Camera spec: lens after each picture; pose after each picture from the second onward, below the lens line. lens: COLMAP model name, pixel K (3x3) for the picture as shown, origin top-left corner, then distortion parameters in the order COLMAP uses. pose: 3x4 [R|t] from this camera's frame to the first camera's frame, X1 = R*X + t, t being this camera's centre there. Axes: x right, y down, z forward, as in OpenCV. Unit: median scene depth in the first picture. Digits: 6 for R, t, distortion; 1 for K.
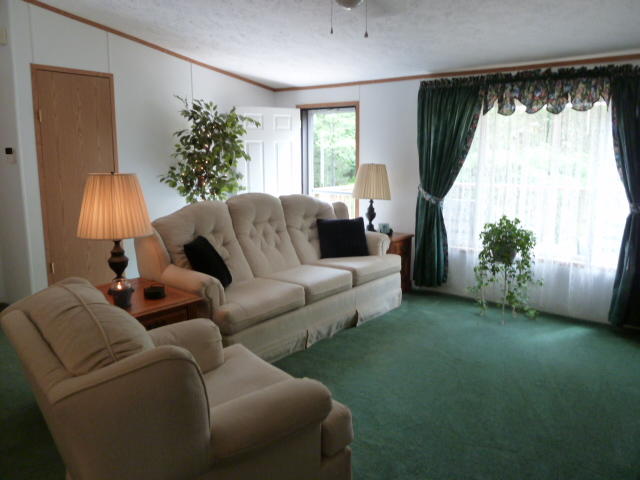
lens RADIAL K [[497.6, 0, 320.0], [0, 497.6, 240.0], [0, 0, 1]] dist [-0.003740, -0.004684]
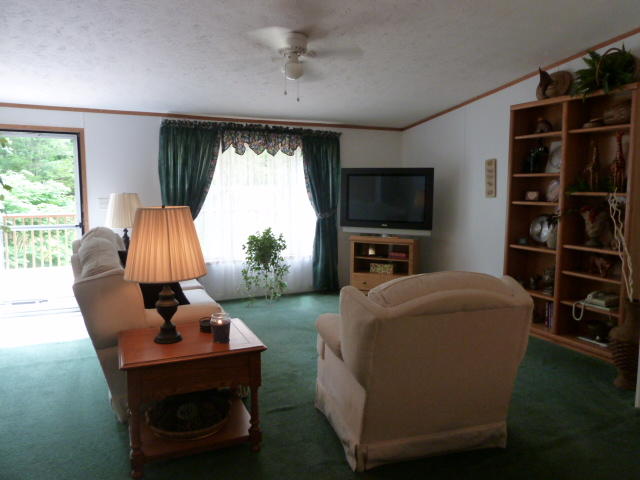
lens RADIAL K [[480.6, 0, 323.5], [0, 480.6, 235.5], [0, 0, 1]] dist [-0.027060, -0.008572]
pose [[0.434664, -0.092676, 0.895812, -0.704031], [0.156289, 0.987361, 0.026314, -0.036339], [-0.886928, 0.128567, 0.443654, 0.262393]]
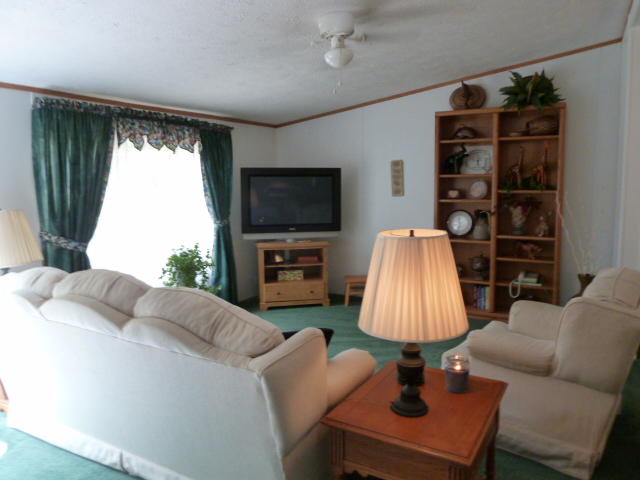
lens RADIAL K [[480.6, 0, 323.5], [0, 480.6, 235.5], [0, 0, 1]] dist [-0.027060, -0.008572]
pose [[-0.170383, -0.114219, 0.978736, -0.670208], [0.184674, 0.971958, 0.145577, -0.156196], [-0.967918, 0.205550, -0.144512, 0.817886]]
